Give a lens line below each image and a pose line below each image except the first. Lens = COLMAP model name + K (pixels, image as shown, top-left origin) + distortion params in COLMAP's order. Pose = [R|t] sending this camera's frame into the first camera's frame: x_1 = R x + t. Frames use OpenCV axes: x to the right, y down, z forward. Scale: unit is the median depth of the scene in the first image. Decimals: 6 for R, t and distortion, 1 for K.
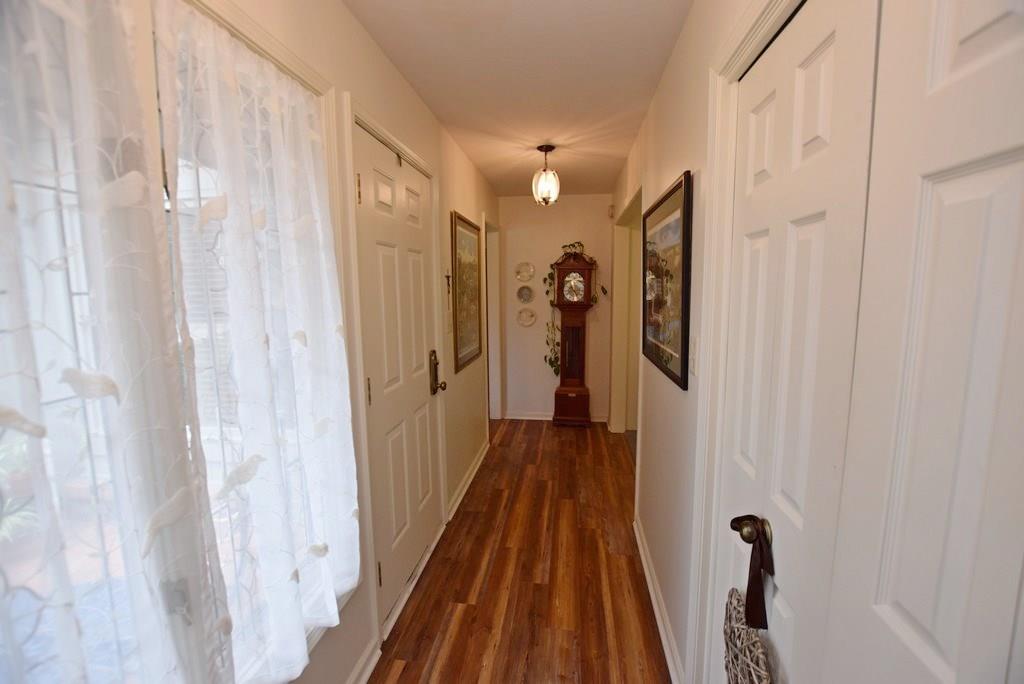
lens RADIAL K [[450.2, 0, 514.9], [0, 450.2, 342.8], [0, 0, 1]] dist [-0.030911, 0.002923]
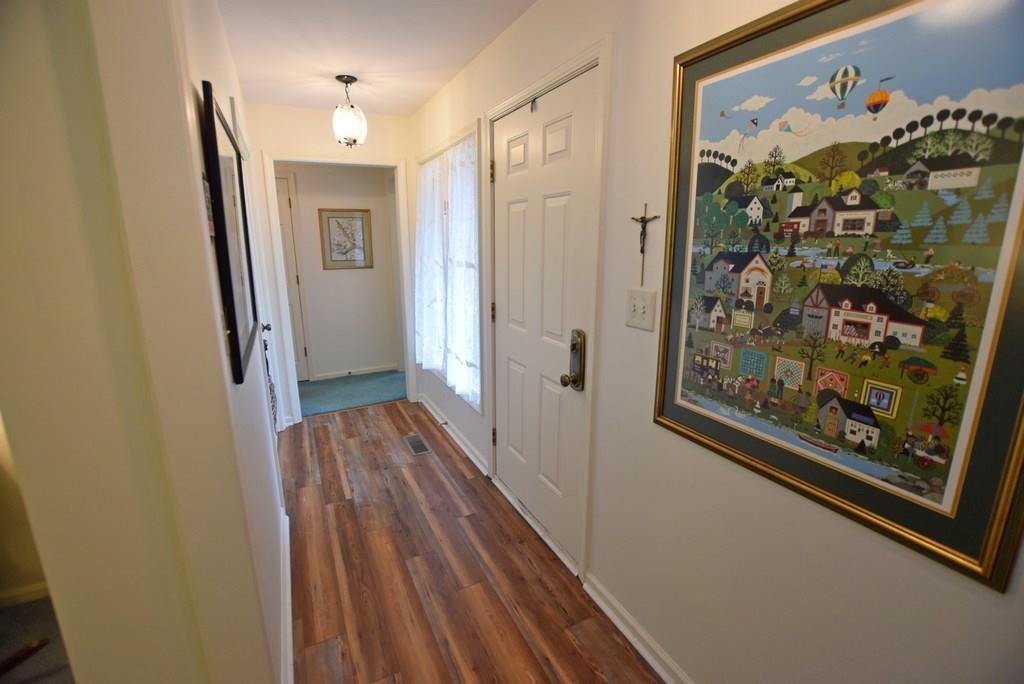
lens RADIAL K [[450.2, 0, 517.6], [0, 450.2, 343.9], [0, 0, 1]] dist [-0.030911, 0.002923]
pose [[-0.826966, 0.135076, -0.545785, 0.314354], [-0.061110, 0.943369, 0.326068, -0.206313], [0.558920, 0.303001, -0.771880, 1.629970]]
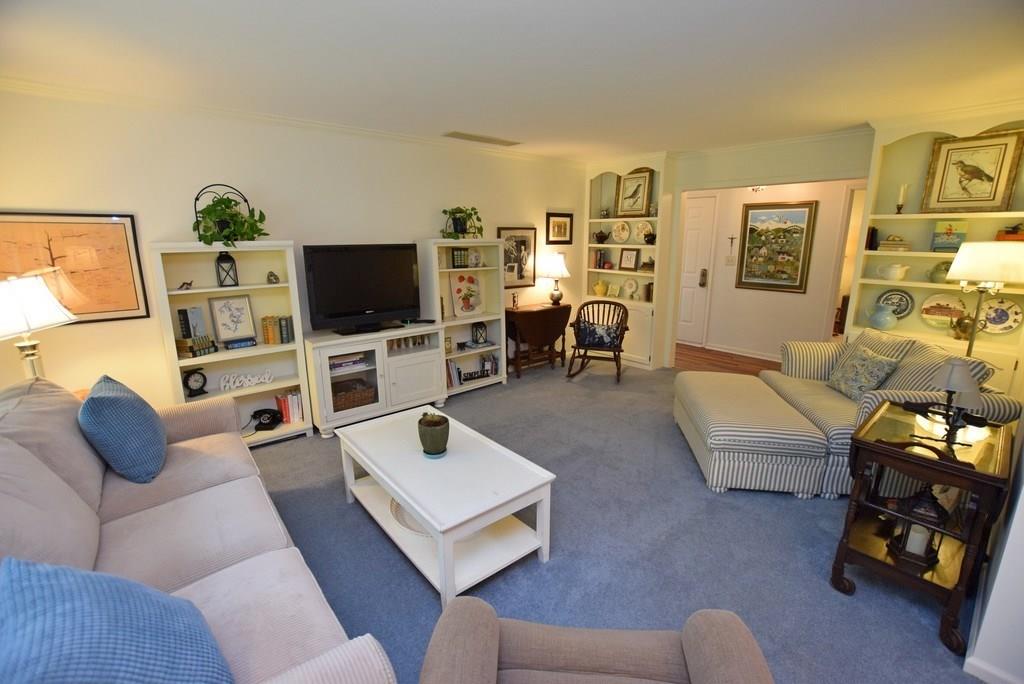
lens RADIAL K [[450.2, 0, 511.9], [0, 450.2, 344.3], [0, 0, 1]] dist [-0.030911, 0.002923]
pose [[-0.677154, 0.182836, -0.712765, 2.560748], [-0.079561, 0.944769, 0.317934, -0.314054], [0.731528, 0.271998, -0.625207, 2.032929]]
